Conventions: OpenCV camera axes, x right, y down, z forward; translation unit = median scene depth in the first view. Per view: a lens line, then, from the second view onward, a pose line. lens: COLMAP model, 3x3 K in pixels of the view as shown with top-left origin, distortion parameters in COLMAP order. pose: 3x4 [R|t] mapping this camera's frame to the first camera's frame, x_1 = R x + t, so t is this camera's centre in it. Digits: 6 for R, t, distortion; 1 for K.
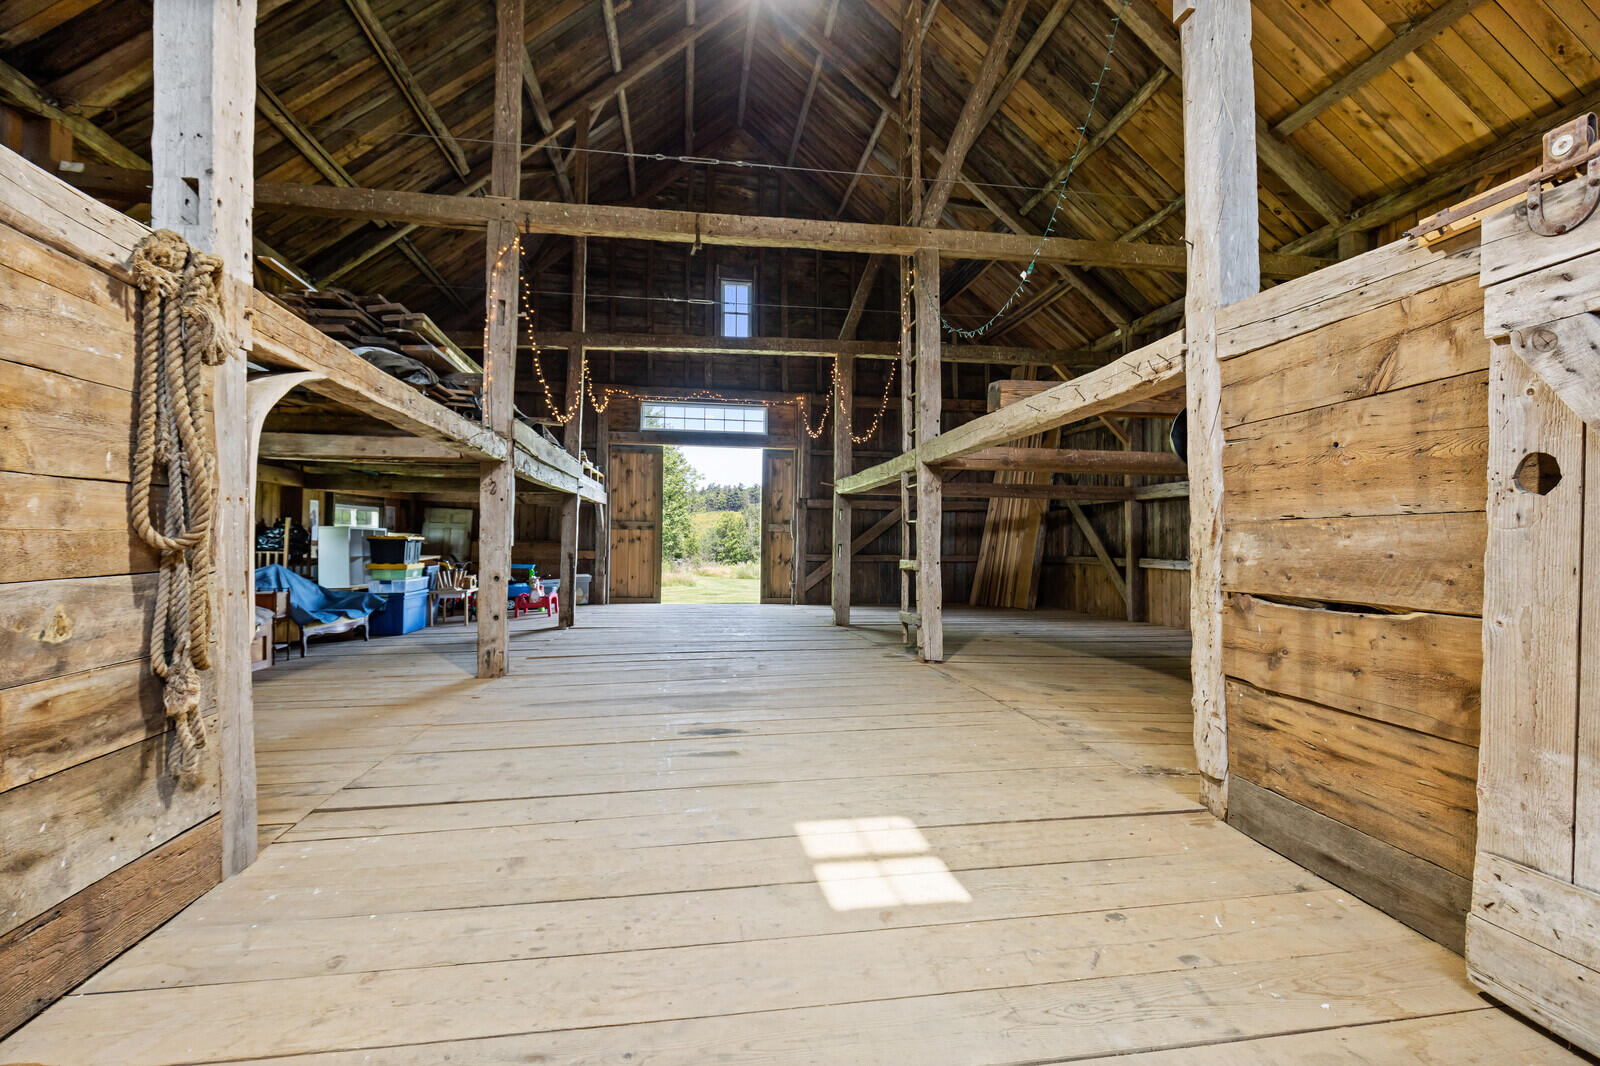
lens RADIAL K [[732.4, 0, 800.4], [0, 732.4, 541.2], [0, 0, 1]] dist [-0.004287, 0.000015]
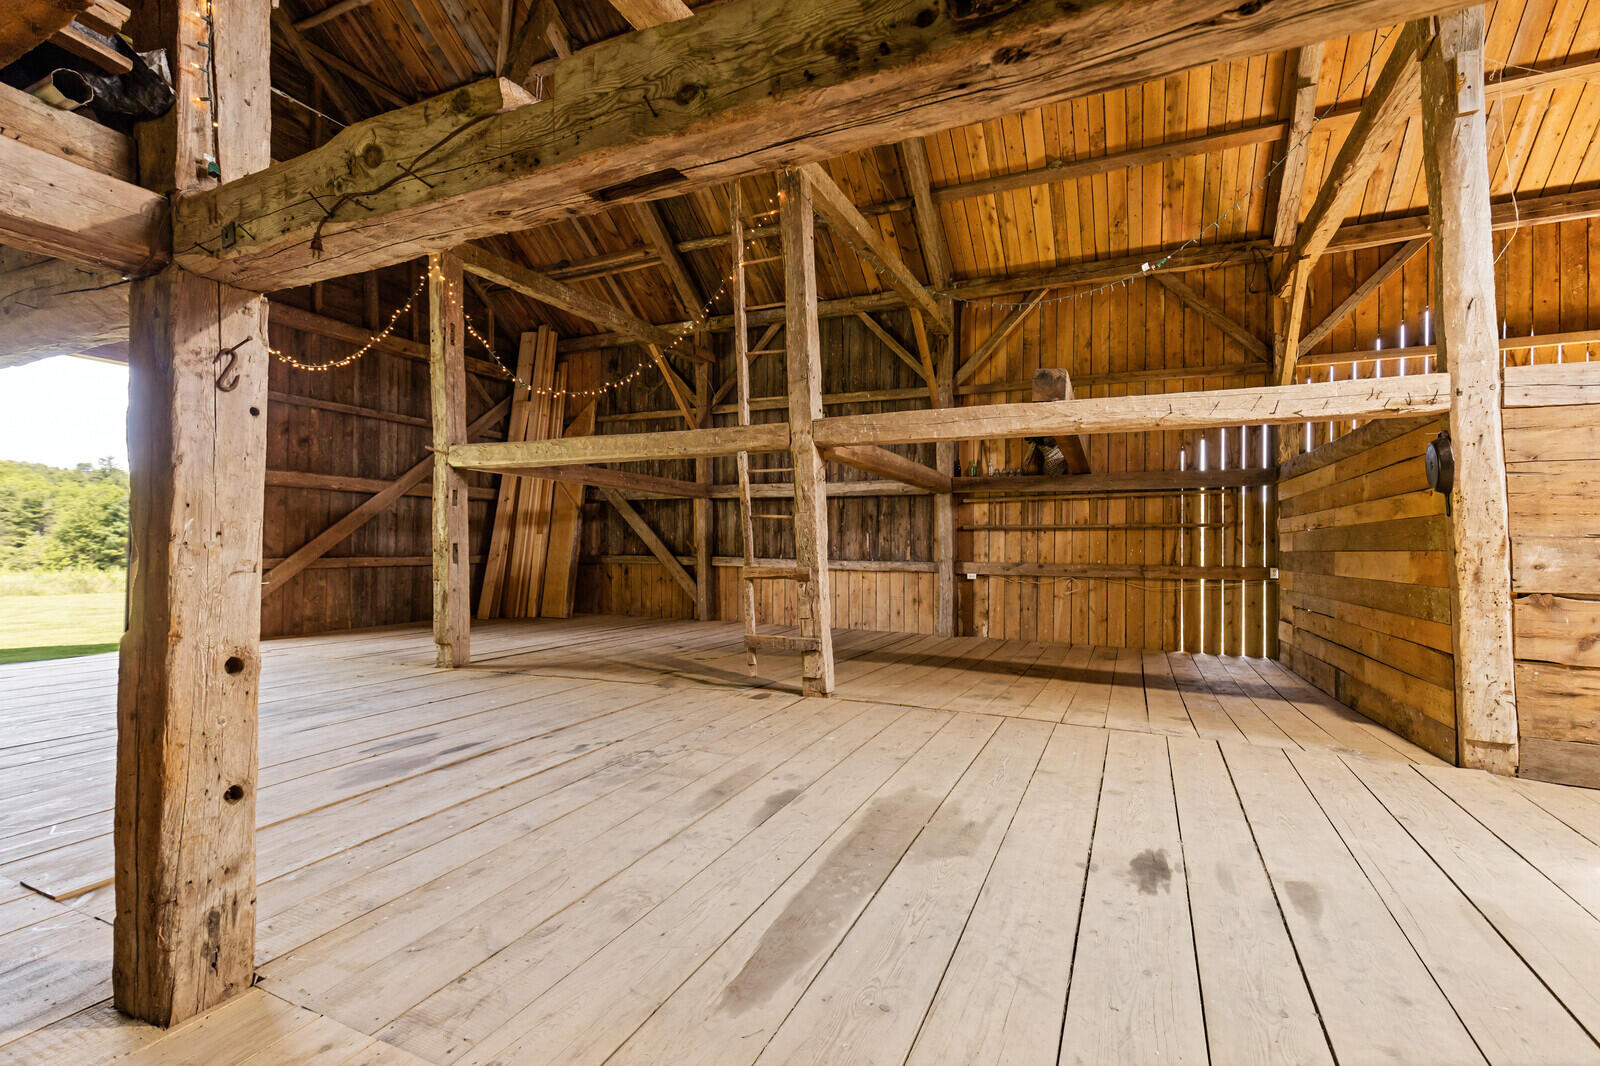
lens RADIAL K [[732.4, 0, 797.4], [0, 732.4, 533.5], [0, 0, 1]] dist [-0.004287, 0.000015]
pose [[0.553702, 0.011170, 0.832640, -0.302926], [-0.010091, 0.999927, -0.006704, -0.003064], [-0.832654, -0.004690, 0.553774, 0.354006]]
